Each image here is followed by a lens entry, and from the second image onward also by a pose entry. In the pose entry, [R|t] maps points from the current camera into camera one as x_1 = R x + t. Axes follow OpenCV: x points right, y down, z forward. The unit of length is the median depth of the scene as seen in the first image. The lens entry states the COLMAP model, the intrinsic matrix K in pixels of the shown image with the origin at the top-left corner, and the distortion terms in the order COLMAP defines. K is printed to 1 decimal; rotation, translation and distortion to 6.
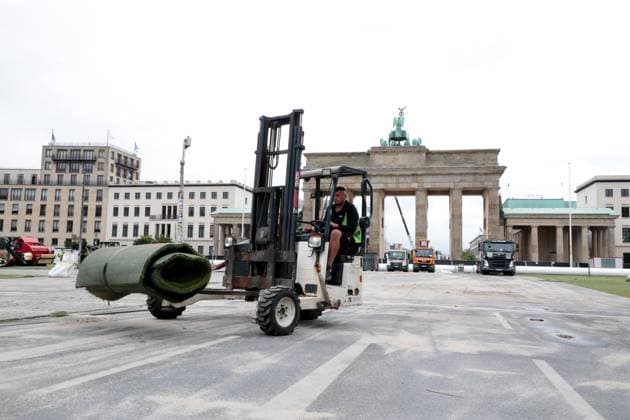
lens RADIAL K [[562.0, 0, 315.0], [0, 562.0, 210.0], [0, 0, 1]] dist [-0.001932, 0.102412]
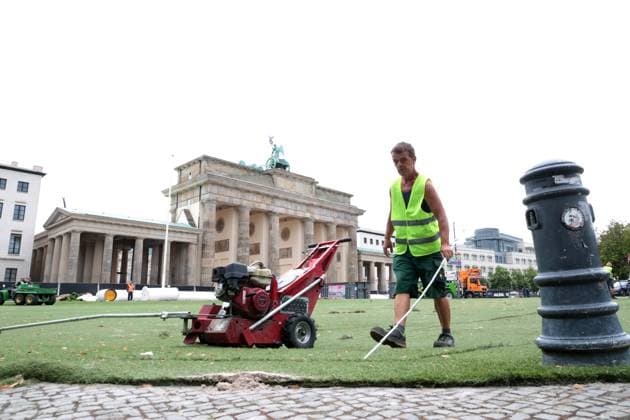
lens RADIAL K [[429.2, 0, 315.0], [0, 429.2, 210.0], [0, 0, 1]] dist [-0.071091, 0.038153]
pose [[0.516962, 0.149065, 0.842929, -0.381304], [-0.066476, 0.988738, -0.134081, 0.040654], [-0.853423, 0.013280, 0.521049, 0.477614]]
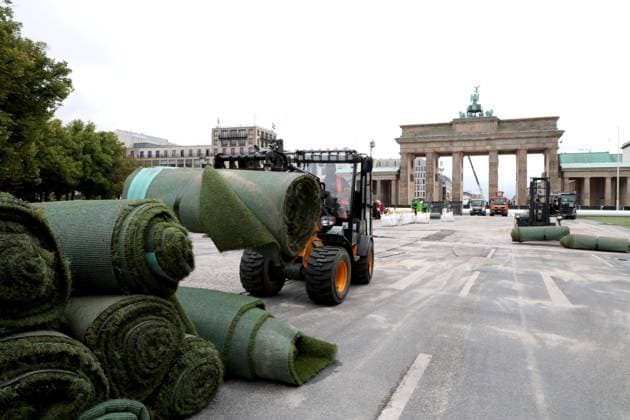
lens RADIAL K [[429.2, 0, 315.0], [0, 429.2, 210.0], [0, 0, 1]] dist [-0.071091, 0.038153]
pose [[0.981298, -0.011124, -0.192172, -0.021955], [0.030723, 0.994582, 0.099312, -0.008597], [0.190026, -0.103359, 0.976323, -0.029643]]
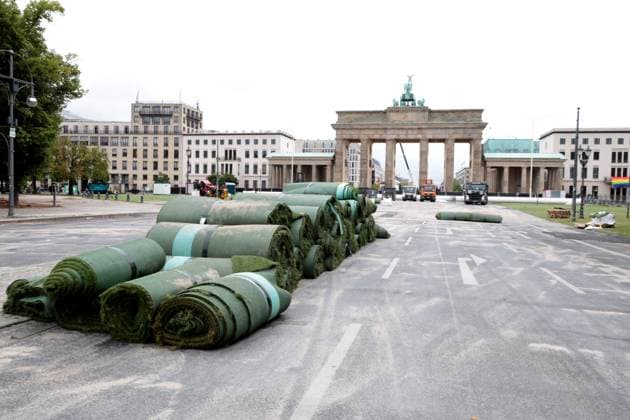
lens RADIAL K [[482.7, 0, 315.0], [0, 482.7, 210.0], [0, 0, 1]] dist [-0.041900, 0.053267]
pose [[0.999901, -0.000965, -0.014063, -0.046575], [0.002870, 0.990694, 0.136075, -0.021715], [0.013800, -0.136102, 0.990599, -0.138533]]
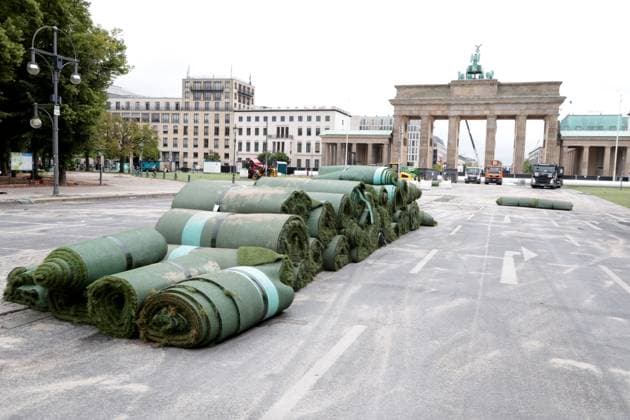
lens RADIAL K [[508.7, 0, 315.0], [0, 508.7, 210.0], [0, 0, 1]] dist [-0.025636, 0.062785]
pose [[0.991898, 0.018755, -0.125641, -0.042114], [0.003348, 0.984838, 0.173443, -0.022478], [0.126989, -0.172459, 0.976797, -0.137053]]
